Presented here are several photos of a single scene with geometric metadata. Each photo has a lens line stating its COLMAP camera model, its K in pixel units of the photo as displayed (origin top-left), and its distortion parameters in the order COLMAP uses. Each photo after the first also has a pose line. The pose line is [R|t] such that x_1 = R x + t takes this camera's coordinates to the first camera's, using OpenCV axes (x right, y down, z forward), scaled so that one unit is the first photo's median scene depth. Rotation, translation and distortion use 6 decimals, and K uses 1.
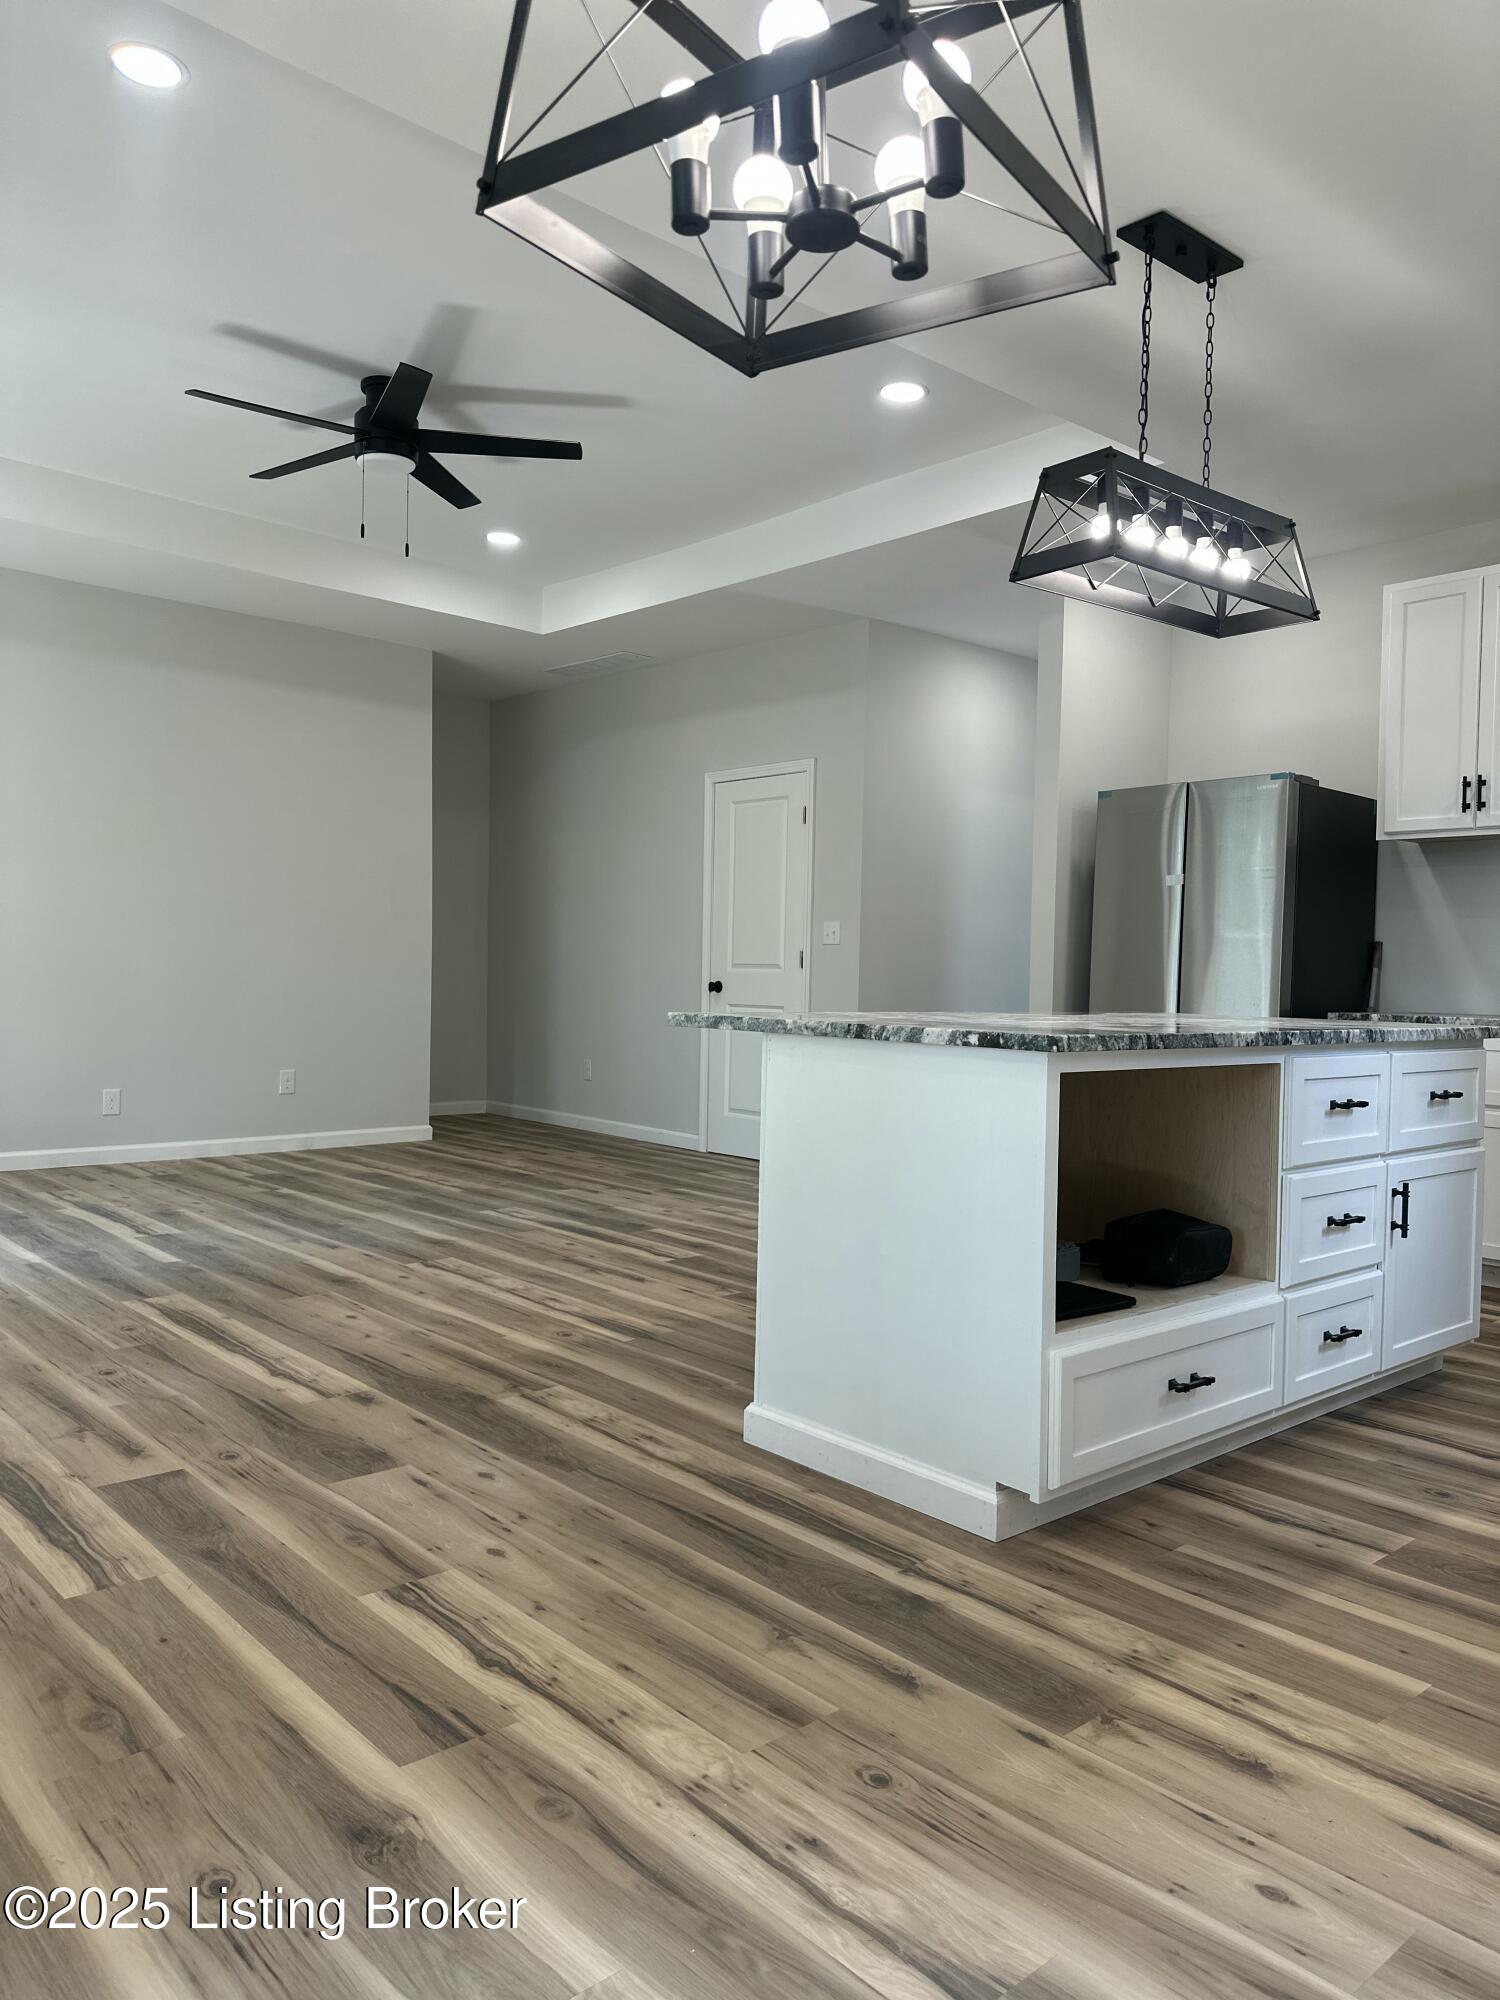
lens RADIAL K [[1402.3, 0, 773.6], [0, 1402.3, 989.4], [0, 0, 1]] dist [0.054734, -0.079042]
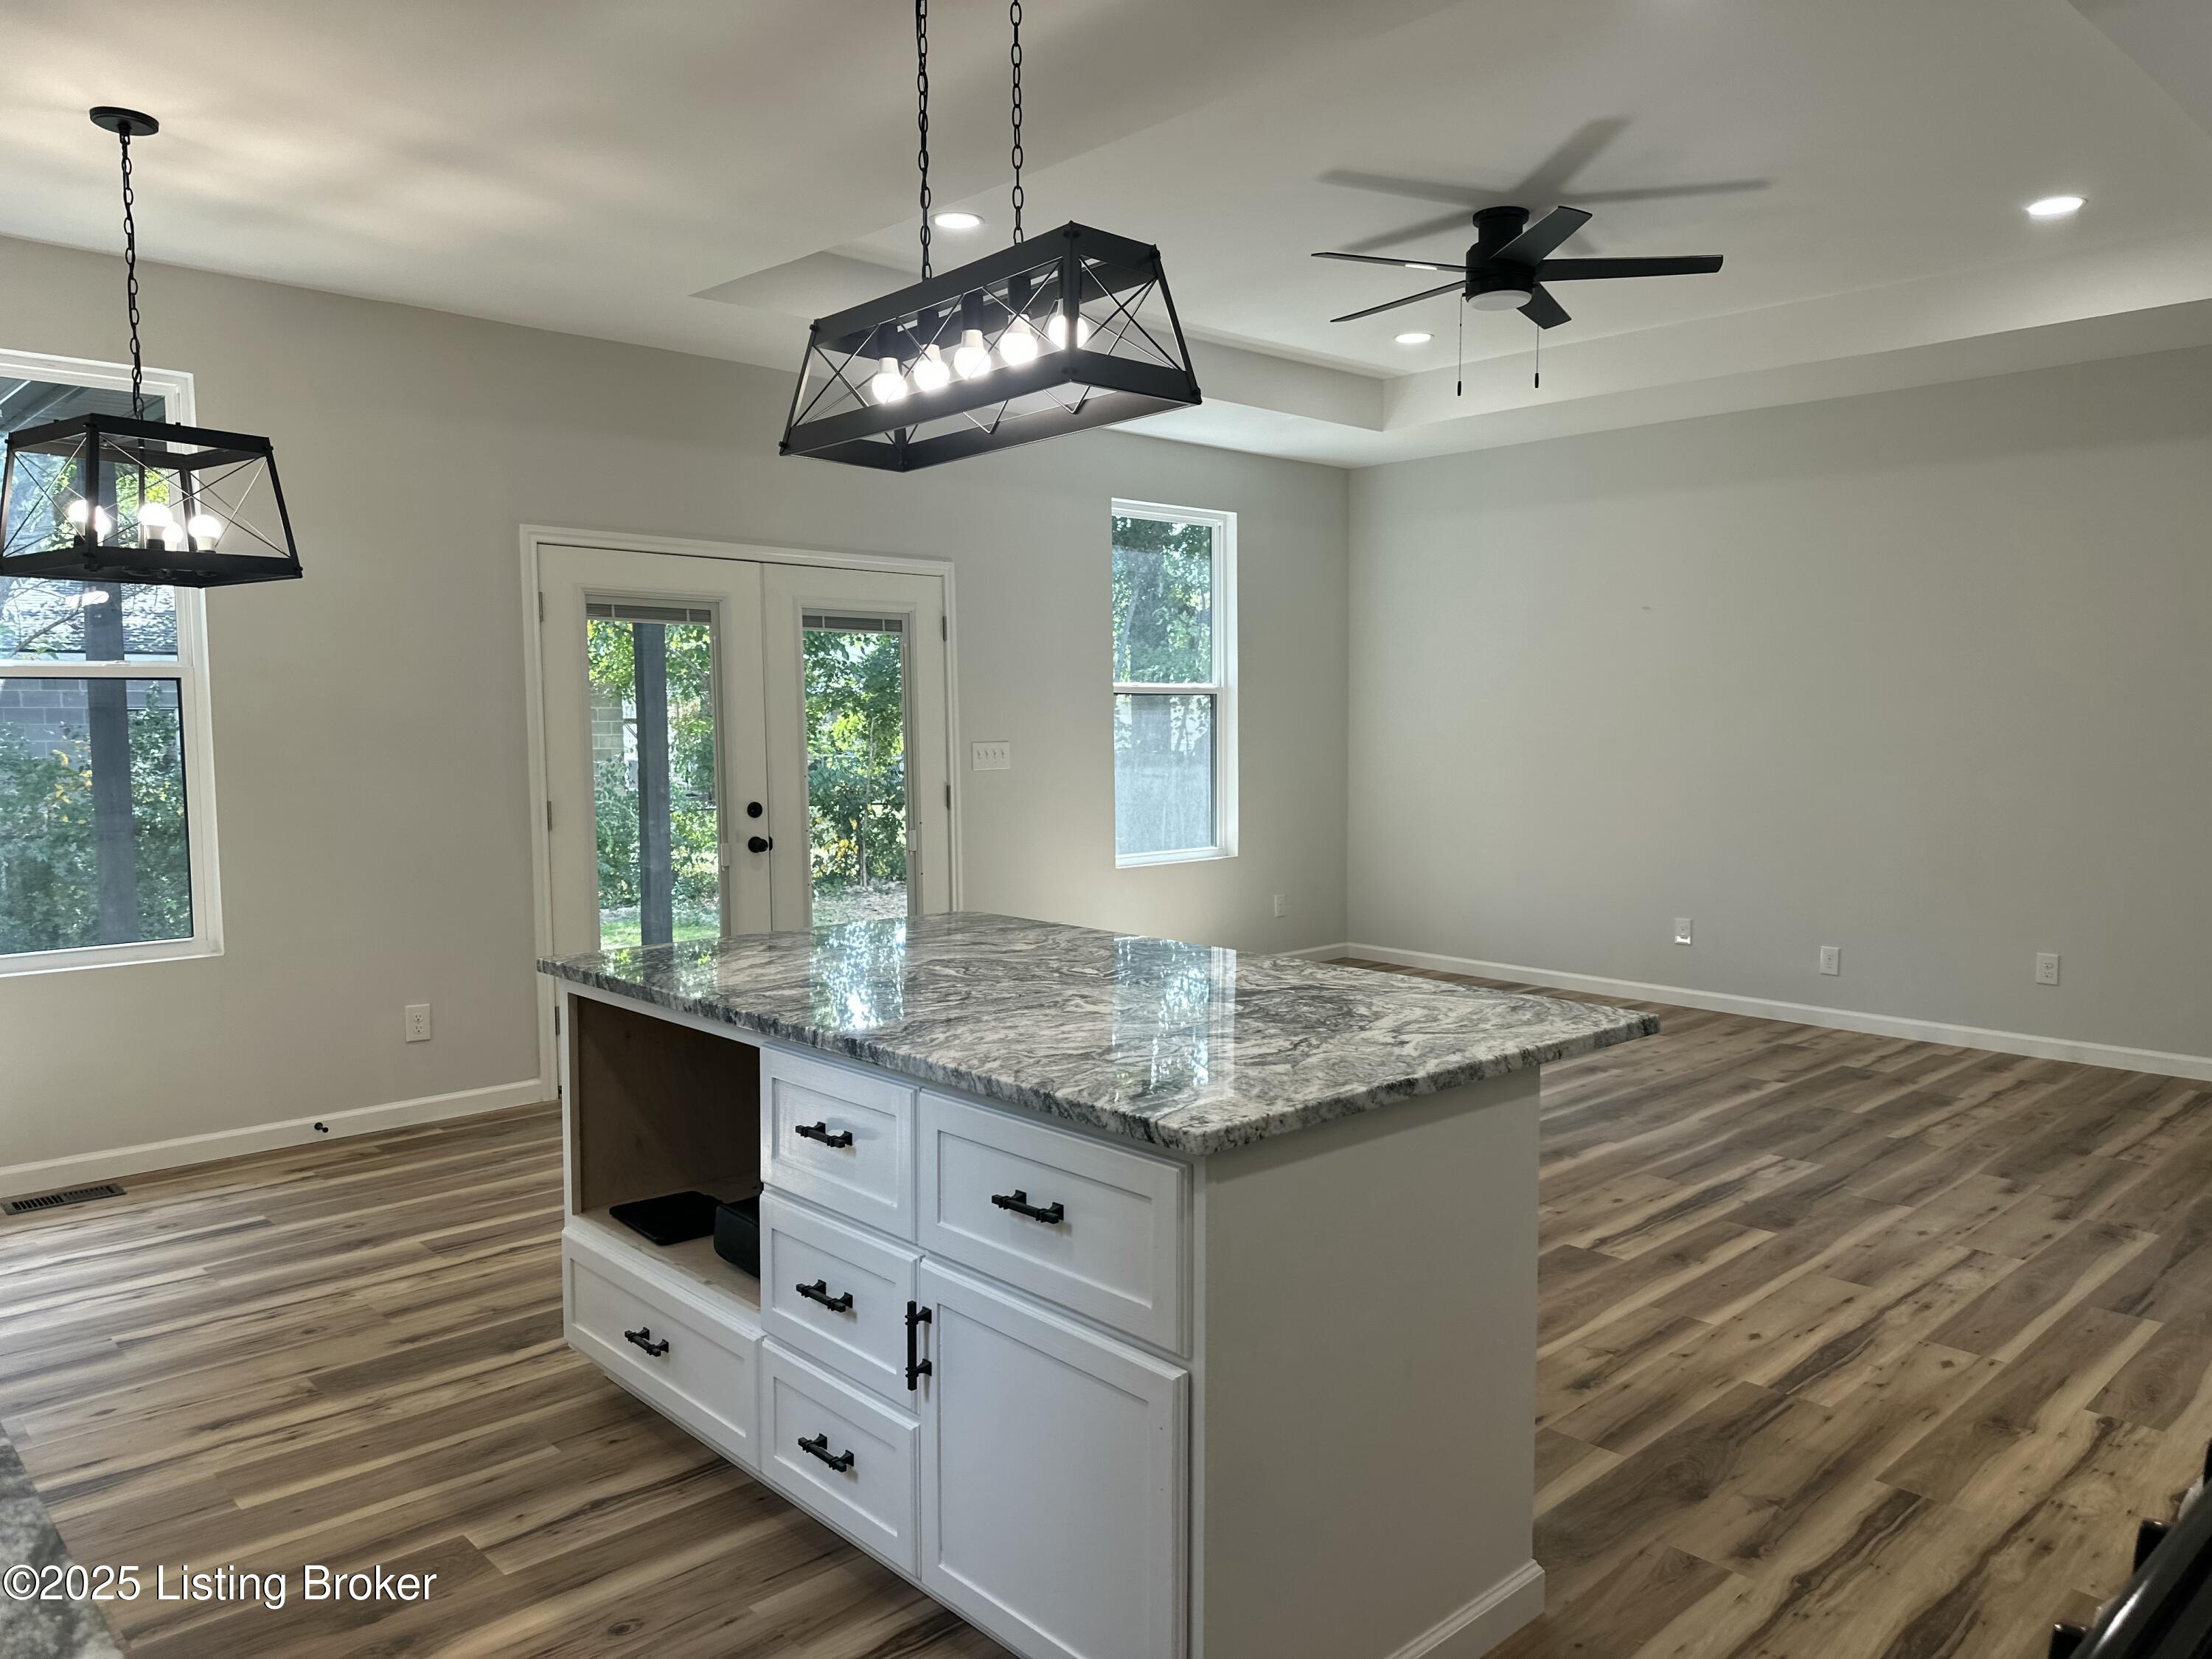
lens RADIAL K [[1578.8, 0, 1144.4], [0, 1578.8, 825.4], [0, 0, 1]] dist [0.034845, -0.034890]
pose [[0.026010, 0.046061, -0.998600, 1.381676], [-0.010239, 0.998898, 0.045808, -0.131050], [0.999609, 0.009033, 0.026453, 1.309209]]
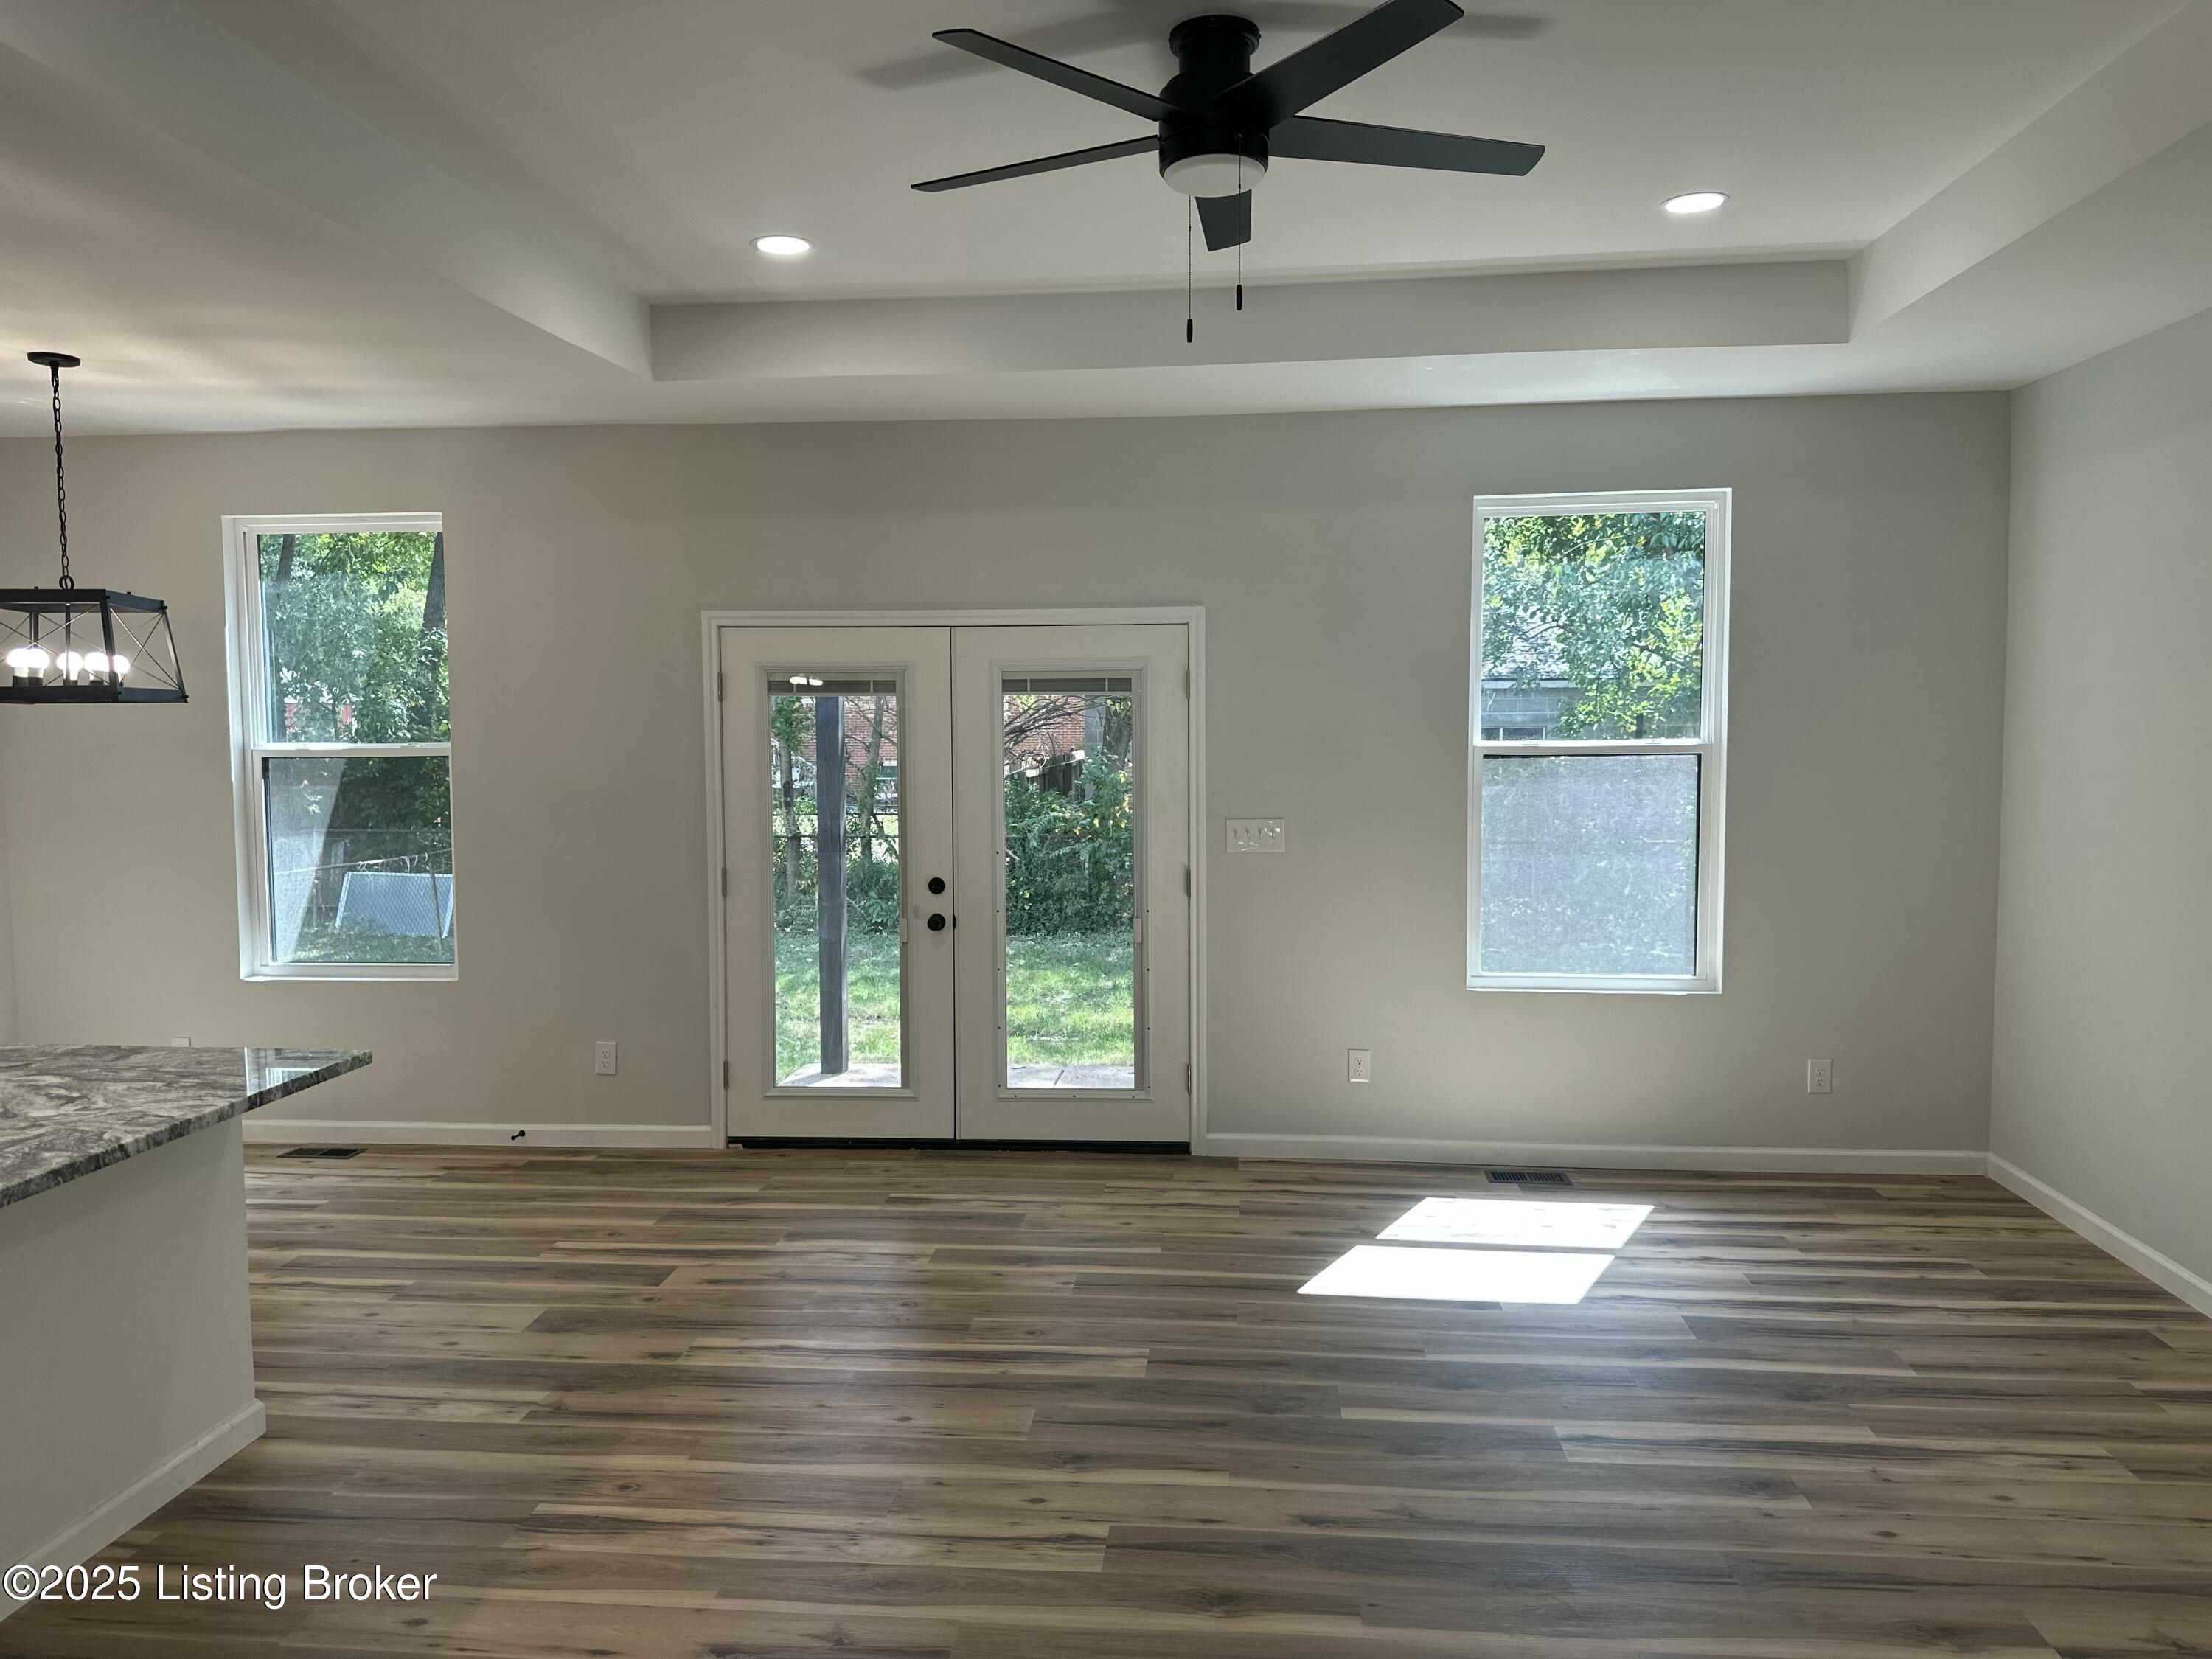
lens RADIAL K [[1542.5, 0, 1106.0], [0, 1542.5, 829.5], [0, 0, 1]] dist [0.105563, -0.154344]
pose [[-0.747927, 0.024238, -0.663338, 0.316952], [-0.019722, 0.998080, 0.058706, -0.251483], [0.663487, 0.056990, -0.746014, 2.555649]]
